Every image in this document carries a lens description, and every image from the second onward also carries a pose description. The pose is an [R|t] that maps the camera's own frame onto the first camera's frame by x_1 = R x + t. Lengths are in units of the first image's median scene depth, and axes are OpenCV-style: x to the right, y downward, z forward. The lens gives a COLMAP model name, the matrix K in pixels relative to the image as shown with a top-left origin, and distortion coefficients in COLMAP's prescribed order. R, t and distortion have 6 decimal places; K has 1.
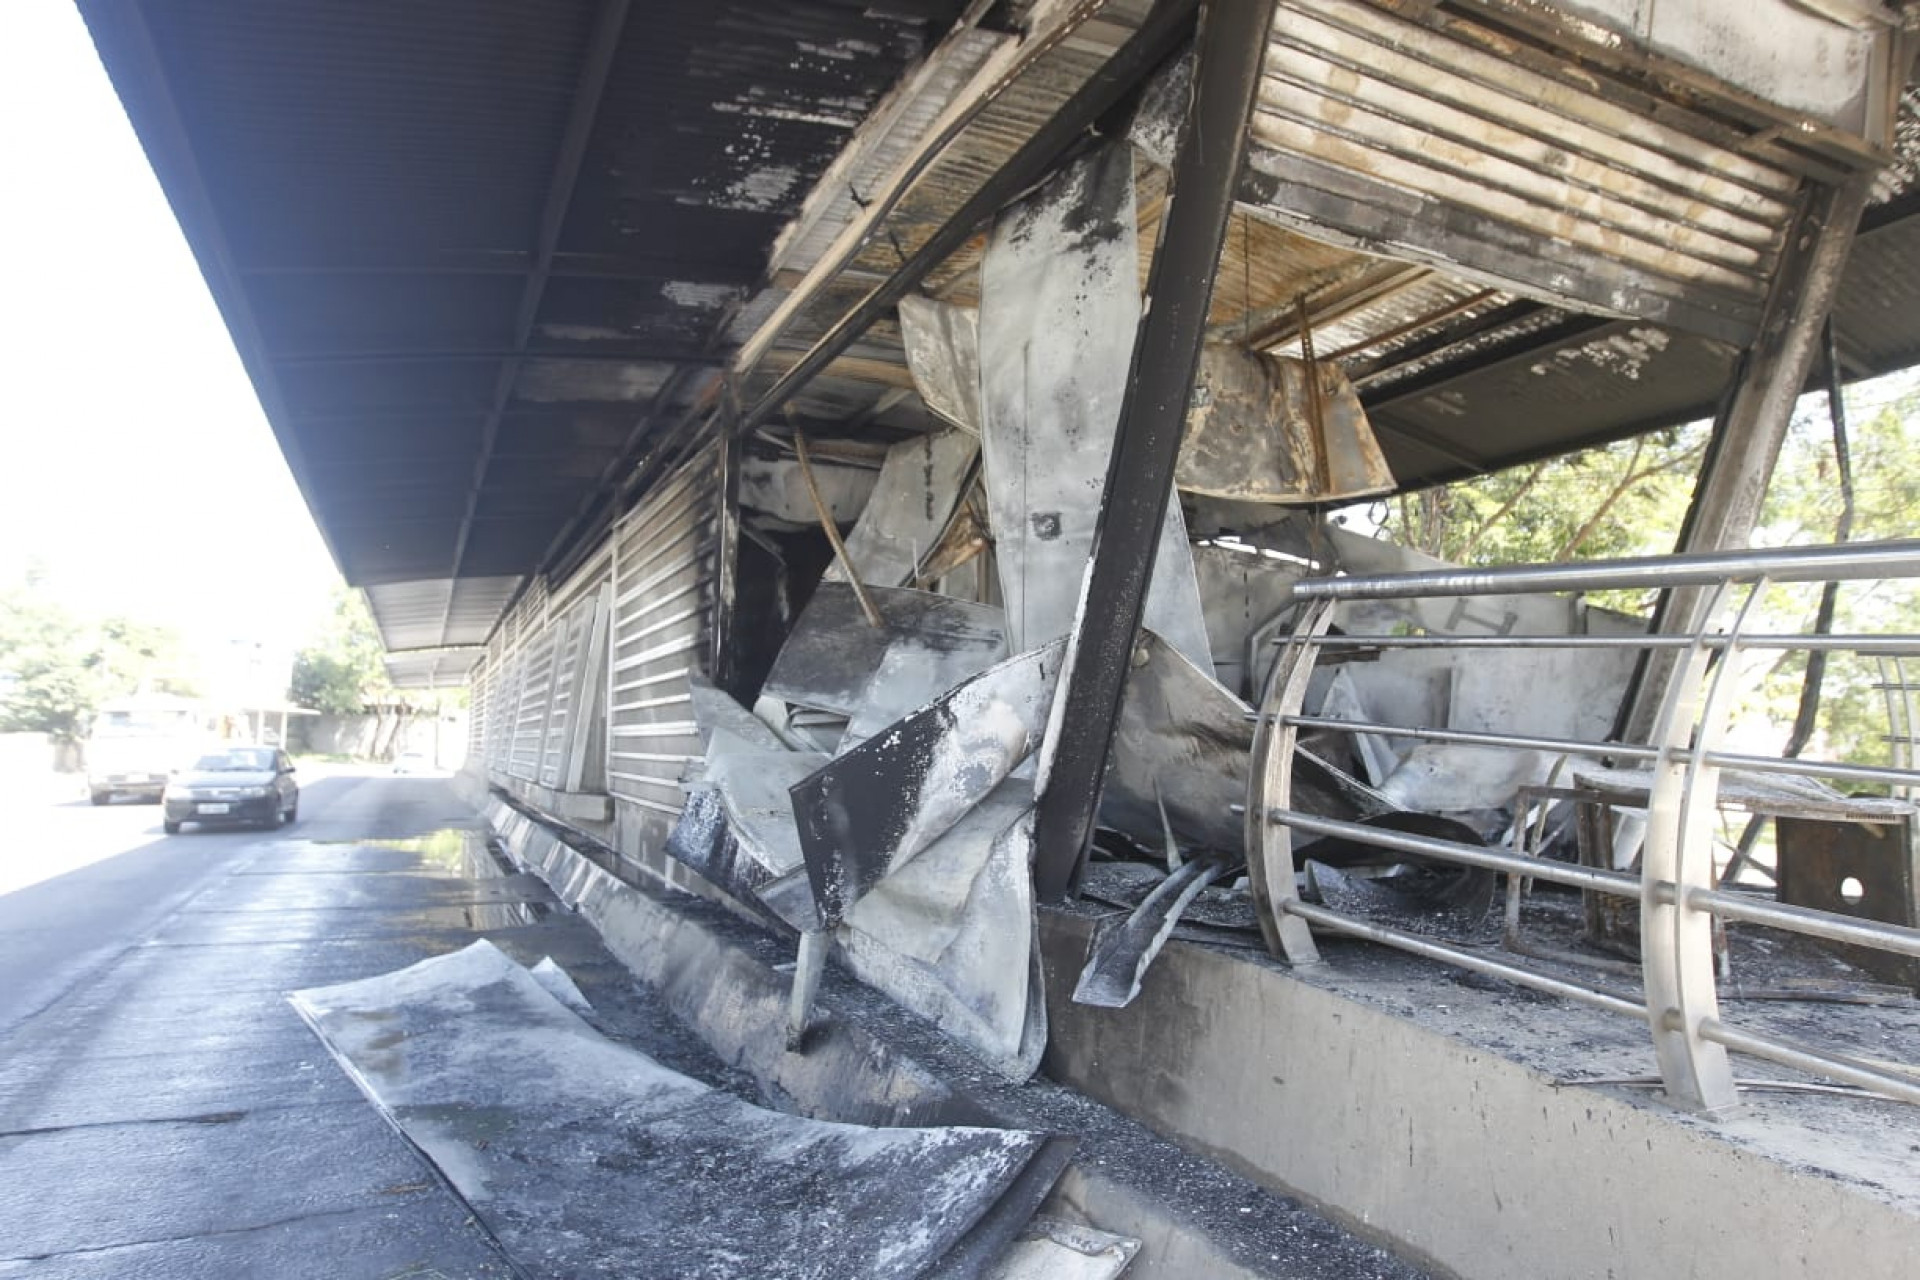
lens RADIAL K [[1119.4, 0, 959.3], [0, 1119.4, 645.8], [0, 0, 1]] dist [-0.037437, 0.007011]
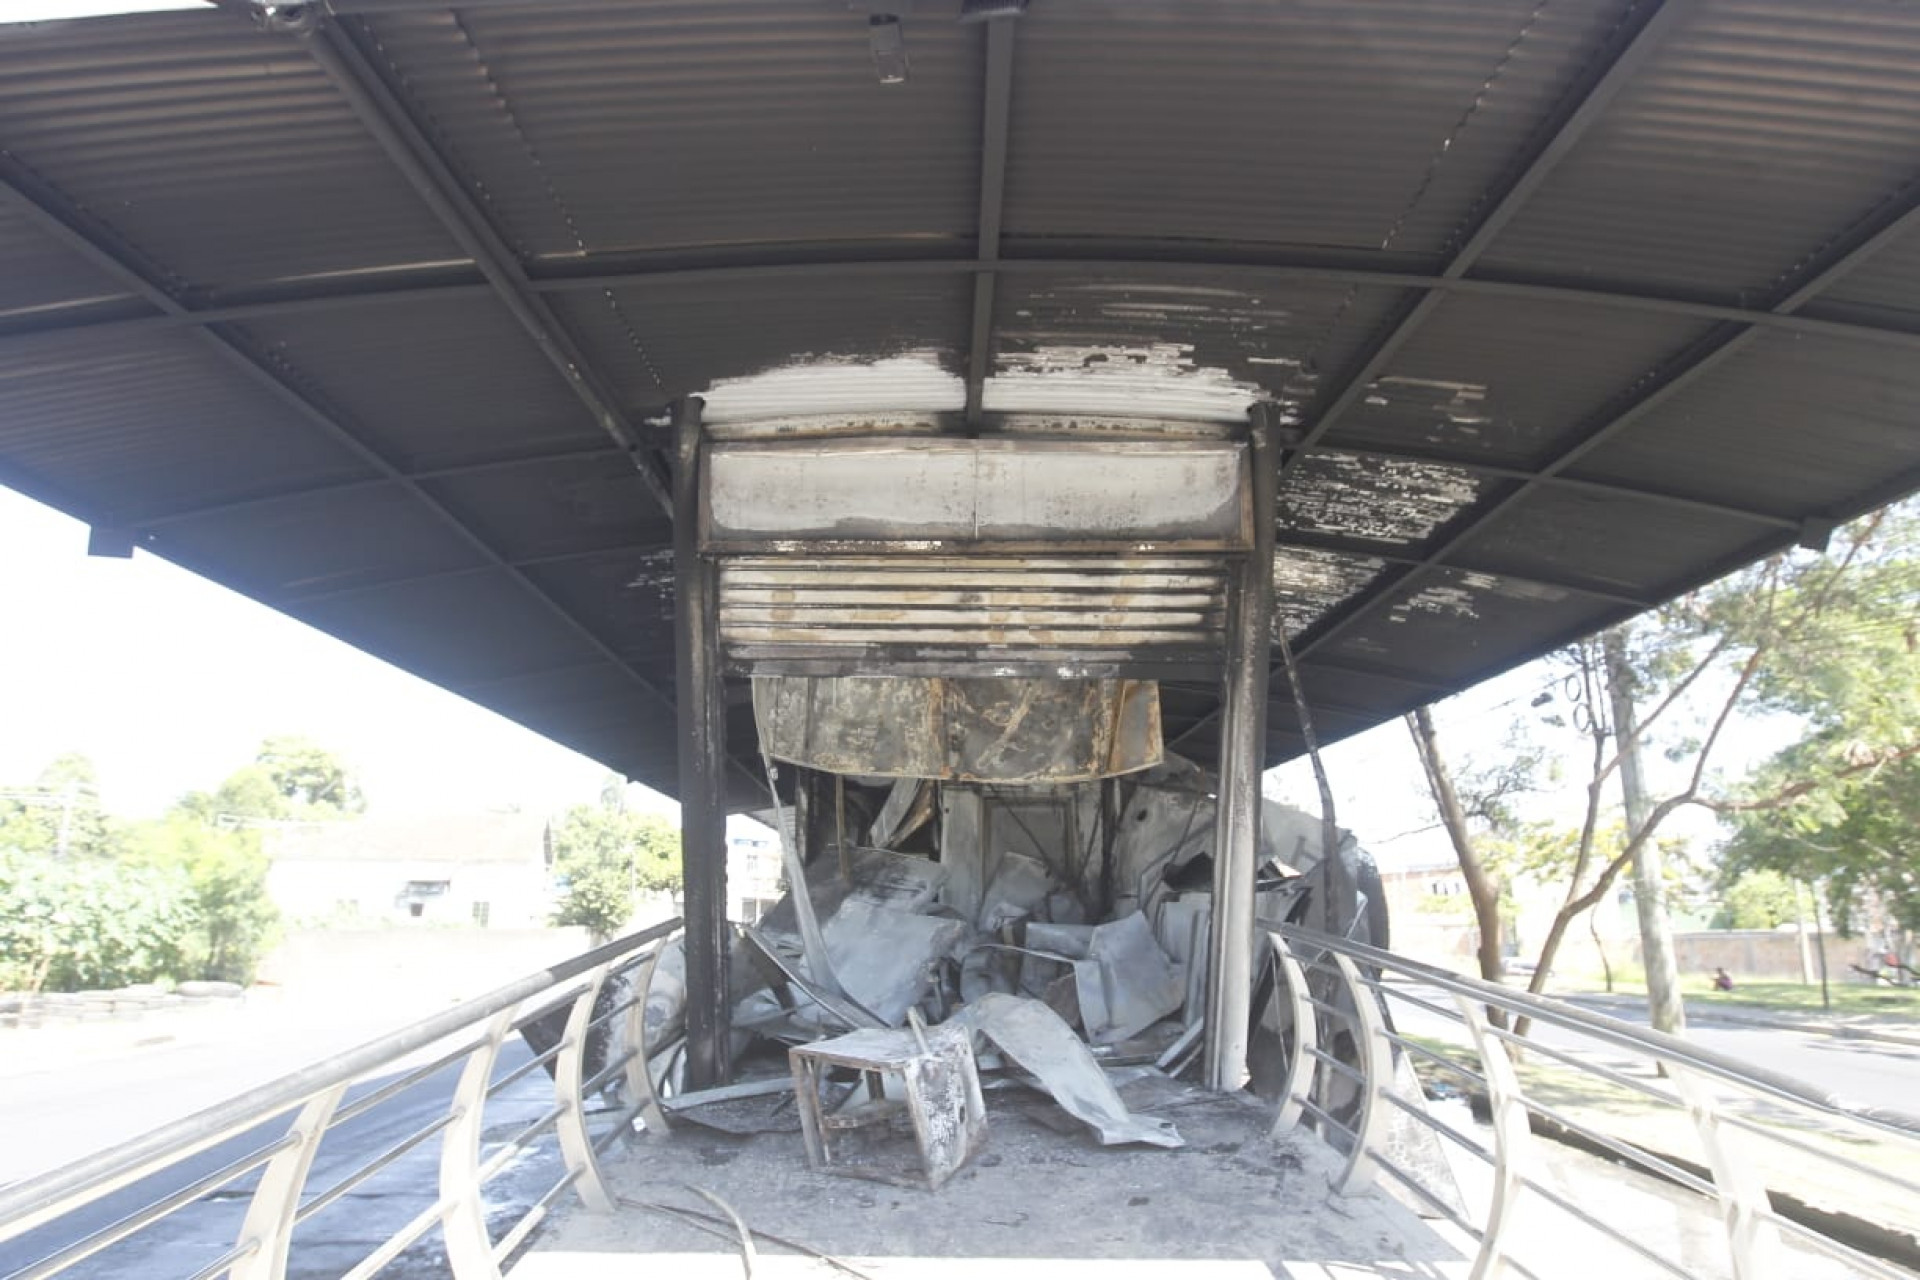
lens RADIAL K [[1119.4, 0, 961.5], [0, 1119.4, 641.5], [0, 0, 1]] dist [-0.037437, 0.007011]
pose [[0.910903, -0.110891, -0.397441, 1.038975], [0.048907, 0.985436, -0.162860, -0.125417], [0.409713, 0.128912, 0.903060, -0.347090]]
